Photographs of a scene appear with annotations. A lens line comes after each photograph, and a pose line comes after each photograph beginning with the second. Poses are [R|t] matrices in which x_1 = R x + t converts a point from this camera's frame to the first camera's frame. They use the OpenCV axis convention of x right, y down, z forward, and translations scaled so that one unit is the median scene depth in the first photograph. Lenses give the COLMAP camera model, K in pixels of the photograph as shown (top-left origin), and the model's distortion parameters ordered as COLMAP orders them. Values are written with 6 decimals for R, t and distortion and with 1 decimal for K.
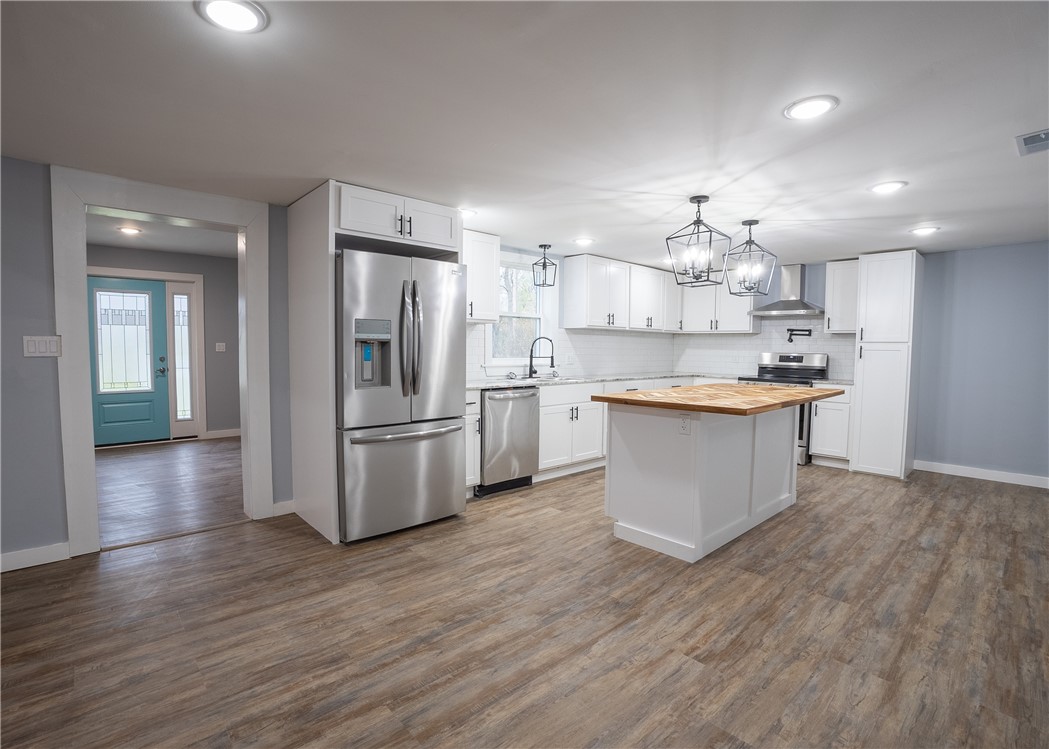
lens RADIAL K [[485.1, 0, 524.5], [0, 485.1, 374.5], [0, 0, 1]] dist [-0.065701, 0.026491]
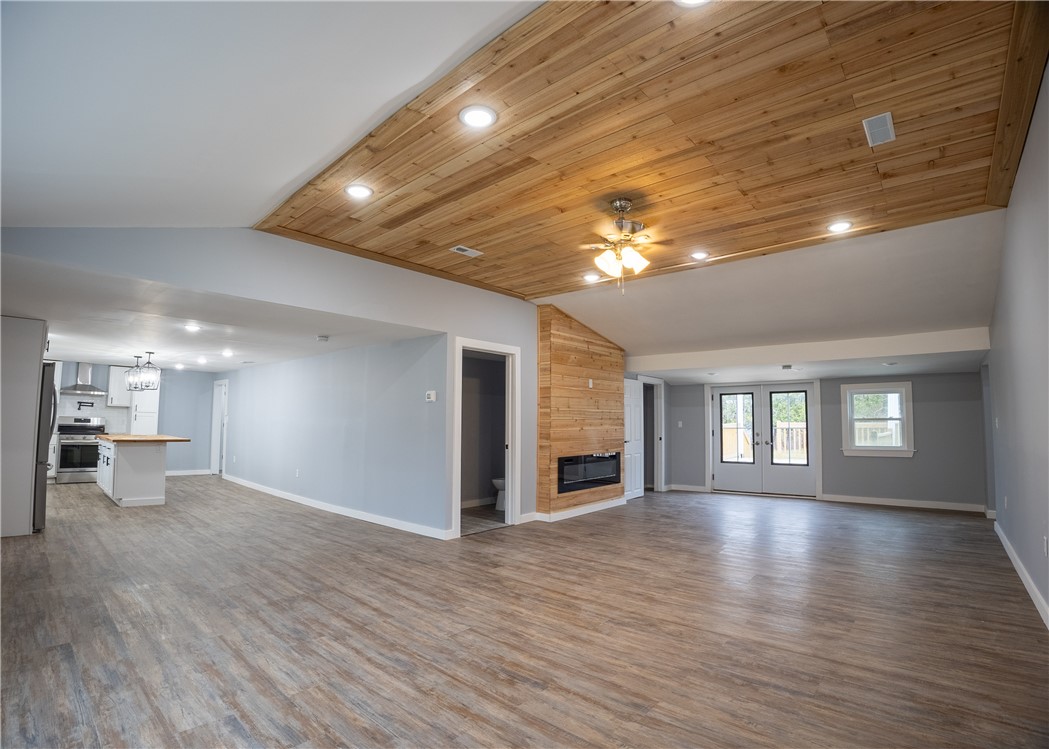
lens RADIAL K [[475.4, 0, 504.6], [0, 475.4, 385.3], [0, 0, 1]] dist [-0.133747, 0.029850]
pose [[-0.090814, 0.068853, 0.993485, -1.080215], [0.042822, 0.996954, -0.065179, 0.003765], [-0.994947, 0.036624, -0.093486, -0.307450]]
